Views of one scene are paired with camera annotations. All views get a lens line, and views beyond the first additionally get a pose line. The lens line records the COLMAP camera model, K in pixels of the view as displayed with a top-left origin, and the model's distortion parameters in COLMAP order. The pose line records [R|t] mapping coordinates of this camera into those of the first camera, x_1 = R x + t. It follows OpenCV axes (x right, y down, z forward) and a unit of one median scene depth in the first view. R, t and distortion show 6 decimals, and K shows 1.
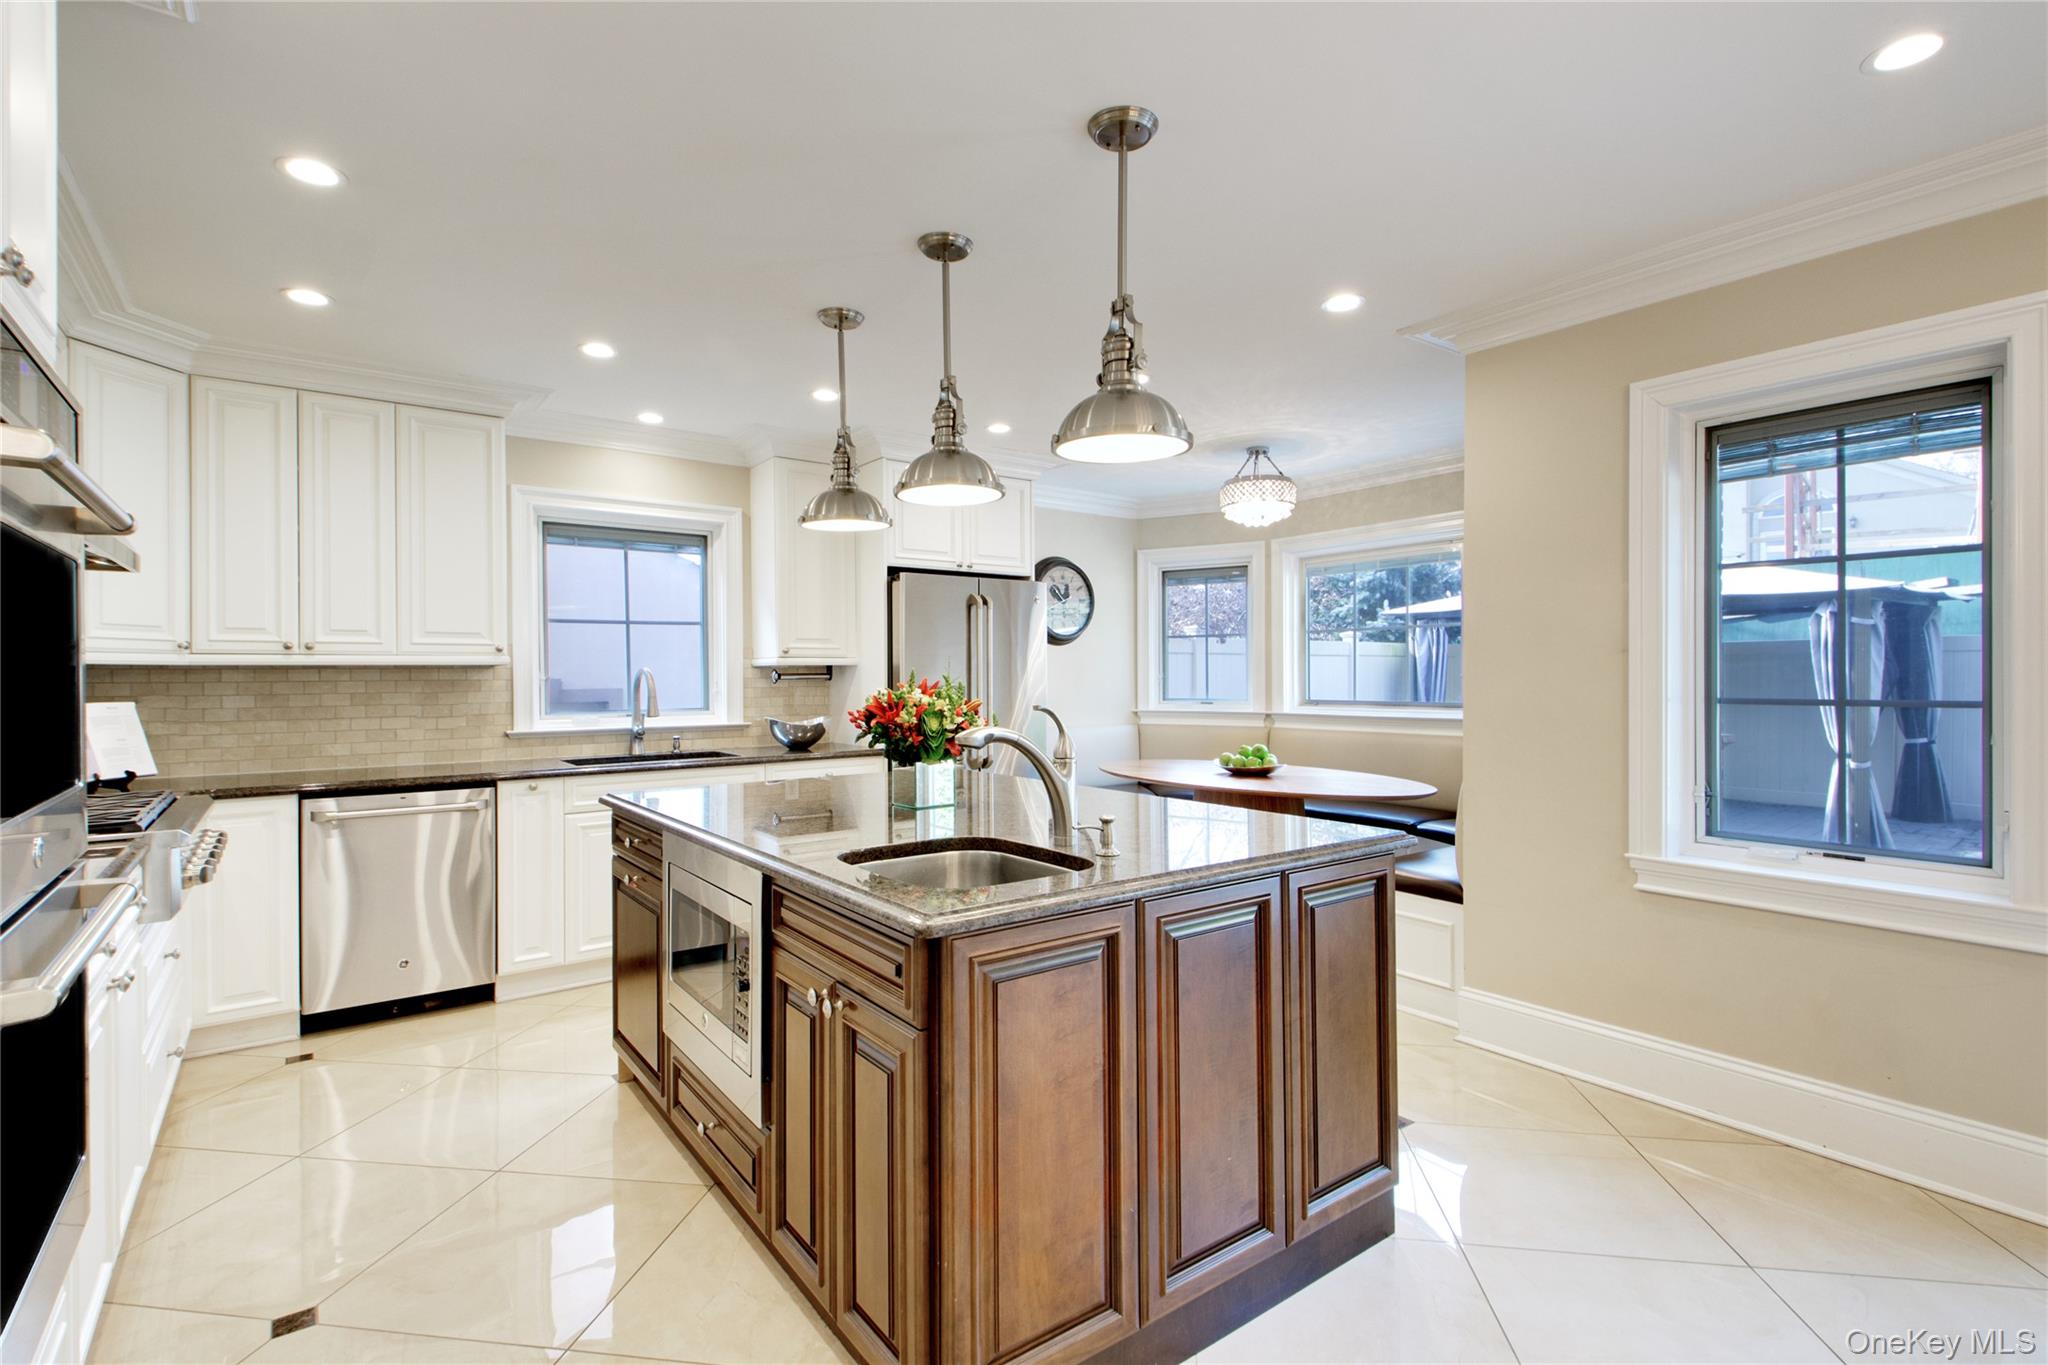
lens RADIAL K [[962.9, 0, 1024.0], [0, 962.9, 682.5], [0, 0, 1]] dist [0.012964, -0.000414]
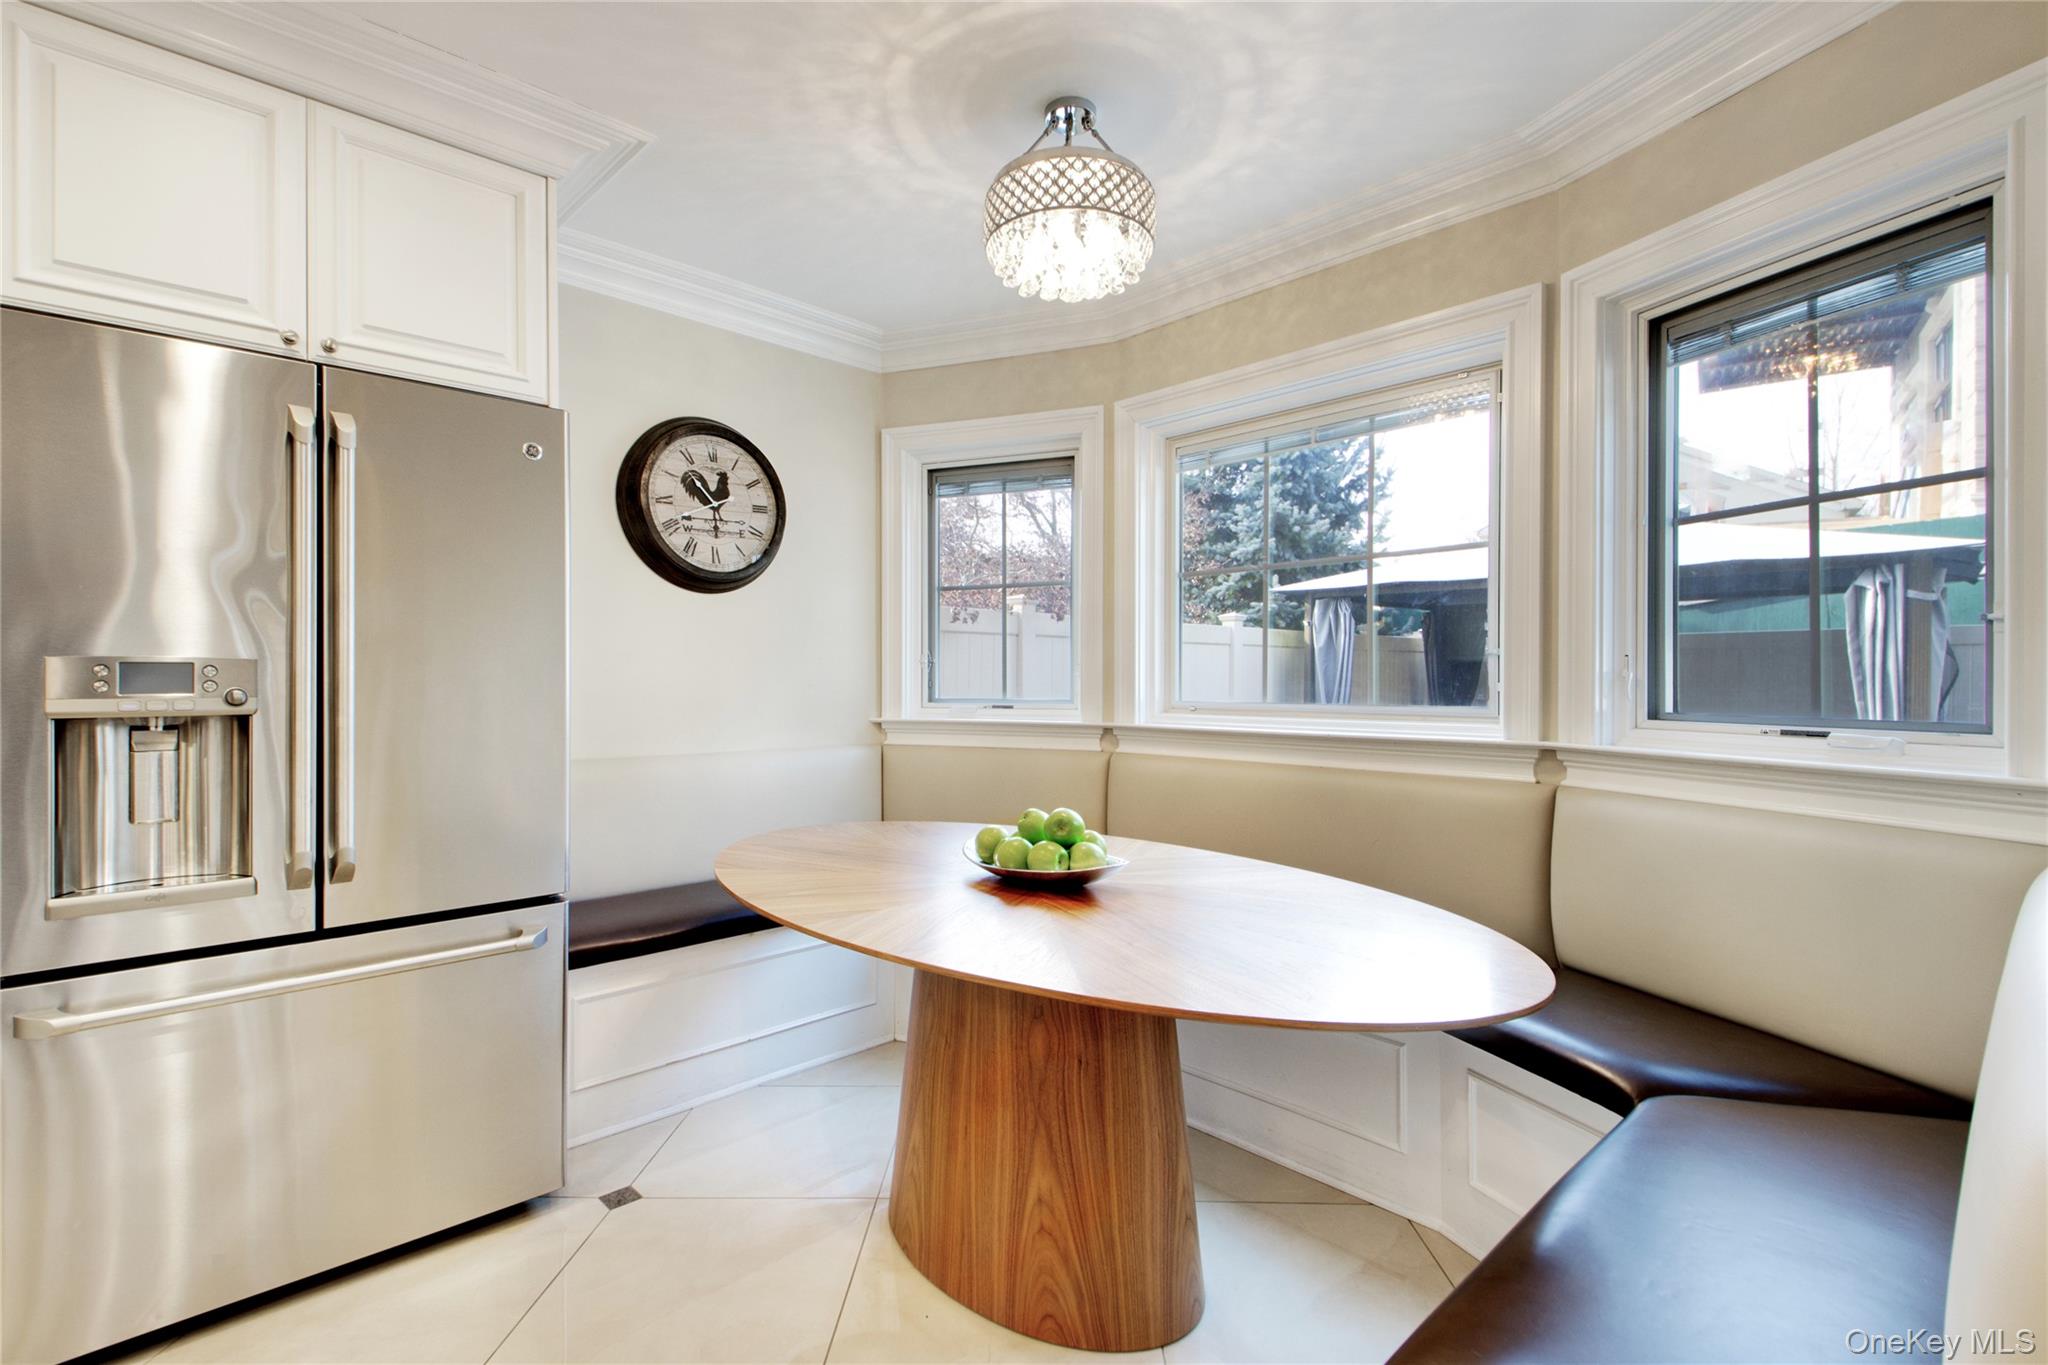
lens RADIAL K [[911.2, 0, 1081.1], [0, 911.2, 679.8], [0, 0, 1]] dist [-0.010083, -0.000455]
pose [[0.983505, 0.009056, 0.180652, 0.147331], [-0.007615, 0.999933, -0.008667, 0.010459], [-0.180718, 0.007148, 0.983509, 0.503855]]
